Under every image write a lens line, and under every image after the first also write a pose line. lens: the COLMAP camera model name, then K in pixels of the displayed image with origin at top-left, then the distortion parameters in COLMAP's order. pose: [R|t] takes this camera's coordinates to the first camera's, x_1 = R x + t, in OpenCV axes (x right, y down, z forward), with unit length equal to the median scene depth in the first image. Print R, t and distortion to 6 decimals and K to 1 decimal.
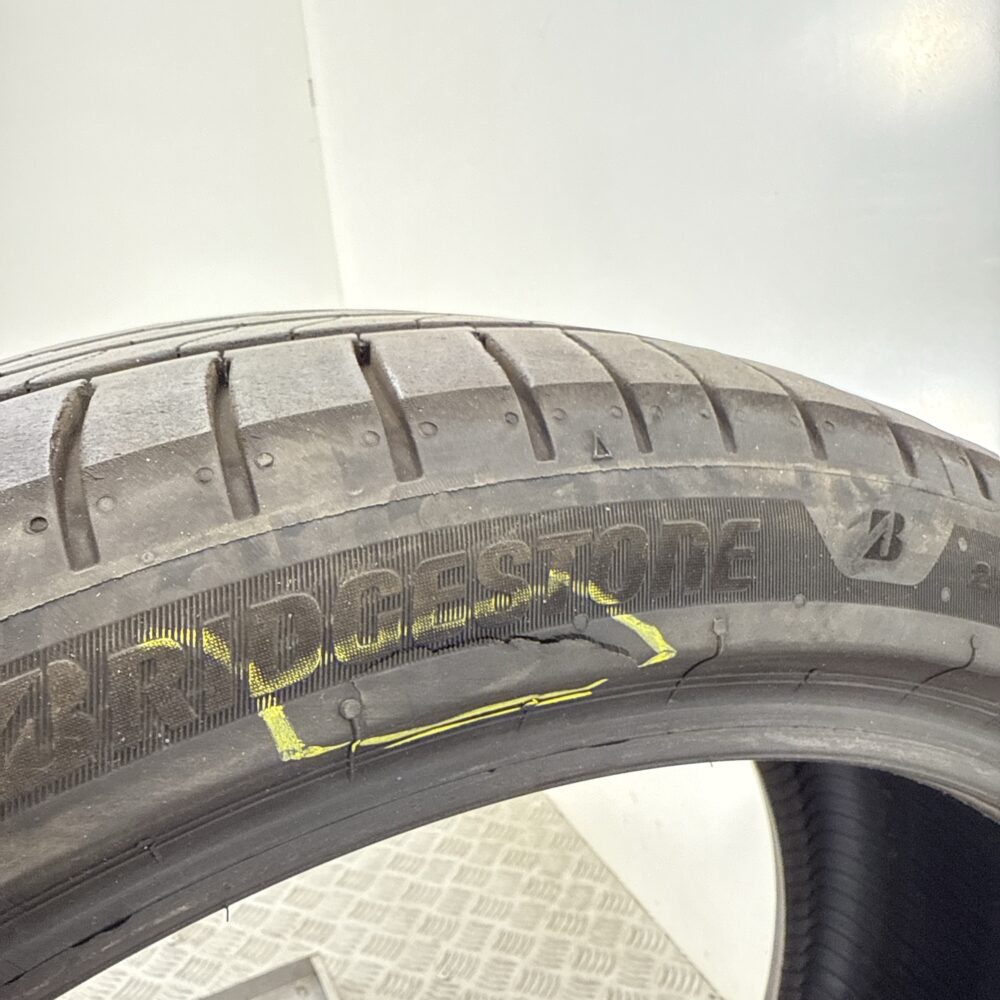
lens RADIAL K [[968.8, 0, 500.0], [0, 968.8, 500.0], [0, 0, 1]] dist [-0.001489, -0.000330]
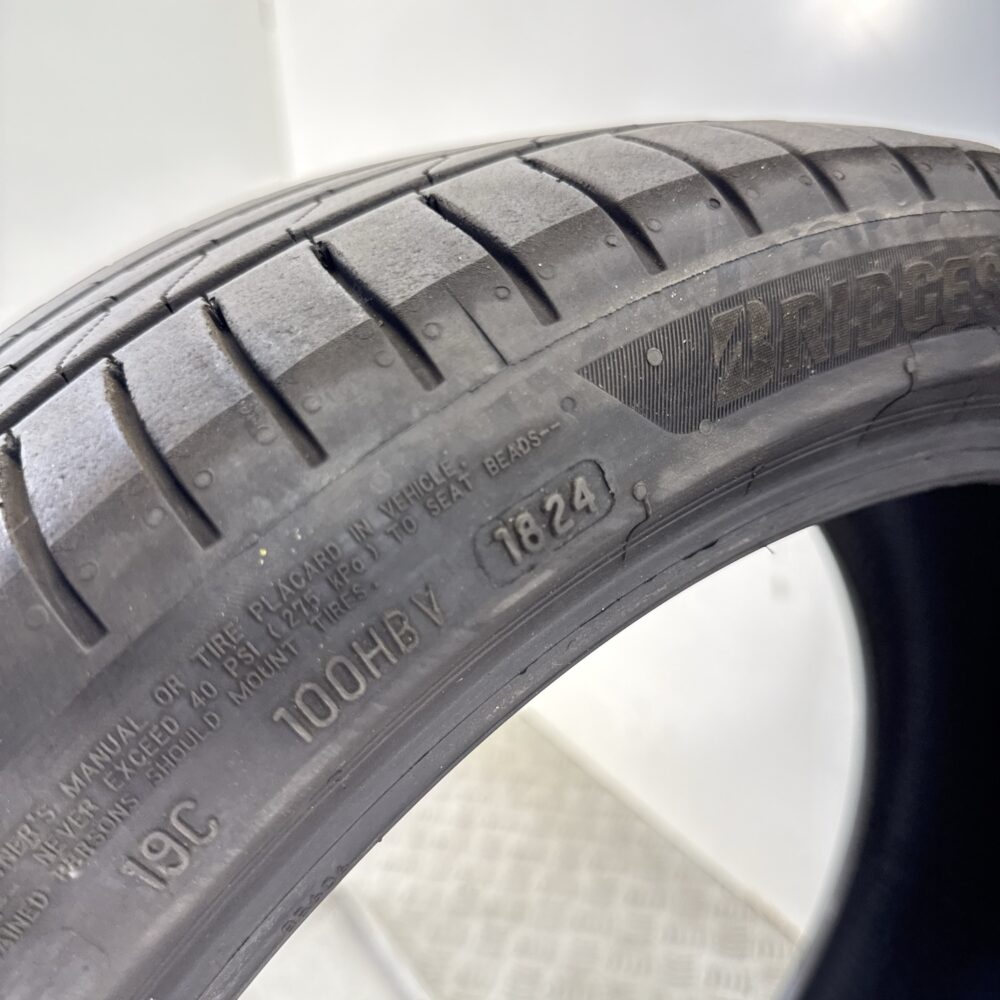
lens RADIAL K [[985.1, 0, 500.0], [0, 985.1, 500.0], [0, 0, 1]] dist [0.150913, -0.429364]
pose [[0.994081, -0.007450, 0.108386, -0.861498], [0.004669, 0.999654, 0.025891, 0.364275], [-0.108542, -0.025231, 0.993772, -0.282919]]
